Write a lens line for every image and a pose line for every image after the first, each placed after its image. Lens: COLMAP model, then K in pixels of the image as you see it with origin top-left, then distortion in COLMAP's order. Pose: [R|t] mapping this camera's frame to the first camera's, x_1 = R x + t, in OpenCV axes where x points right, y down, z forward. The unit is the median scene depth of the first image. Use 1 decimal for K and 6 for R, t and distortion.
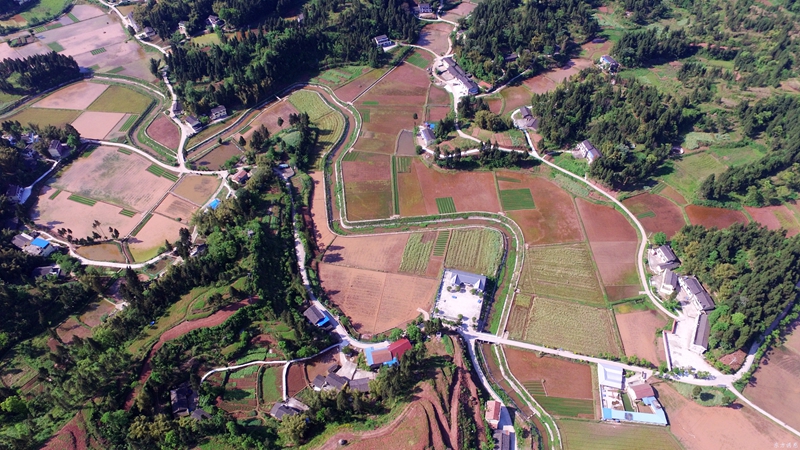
lens RADIAL K [[537.1, 0, 401.2], [0, 537.1, 231.5], [0, 0, 1]] dist [-0.127262, 0.094444]
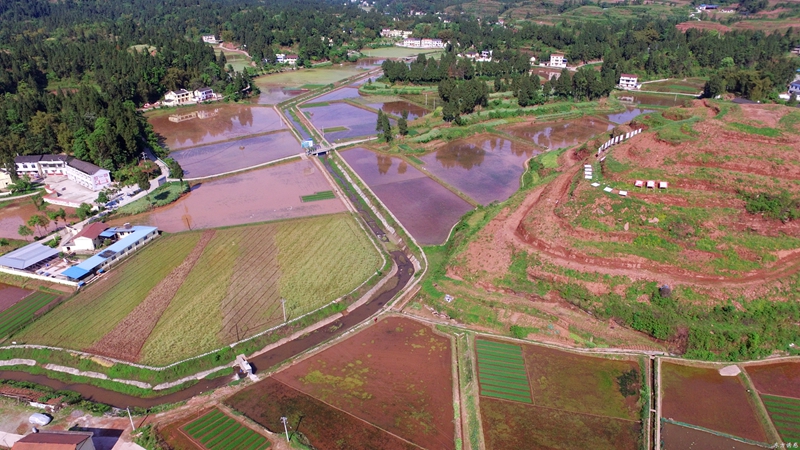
lens RADIAL K [[537.1, 0, 401.3], [0, 537.1, 232.2], [0, 0, 1]] dist [-0.127262, 0.094444]
pose [[0.150382, -0.425795, 0.892235, 0.004646], [0.751029, 0.636107, 0.176982, 0.401195], [-0.642916, 0.643480, 0.415443, 0.471577]]
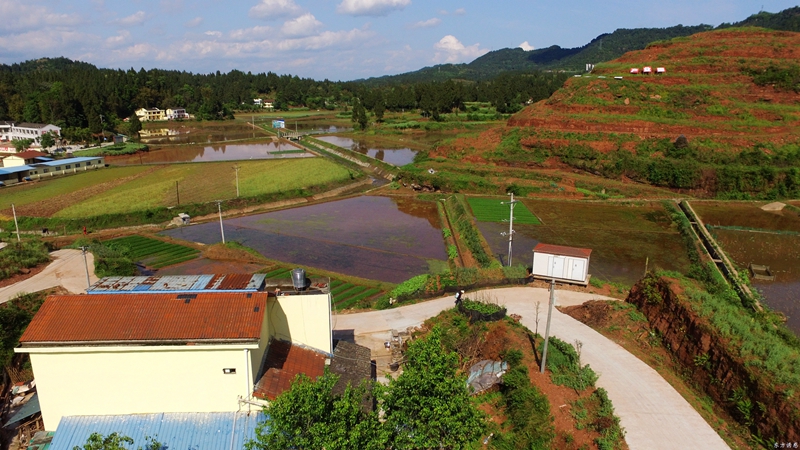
lens RADIAL K [[537.1, 0, 401.3], [0, 537.1, 231.4], [0, 0, 1]] dist [-0.127262, 0.094444]
pose [[0.108978, -0.257191, 0.960196, 0.004869], [0.751870, 0.653191, 0.089625, 0.506476], [-0.650242, 0.712176, 0.264557, 0.592721]]
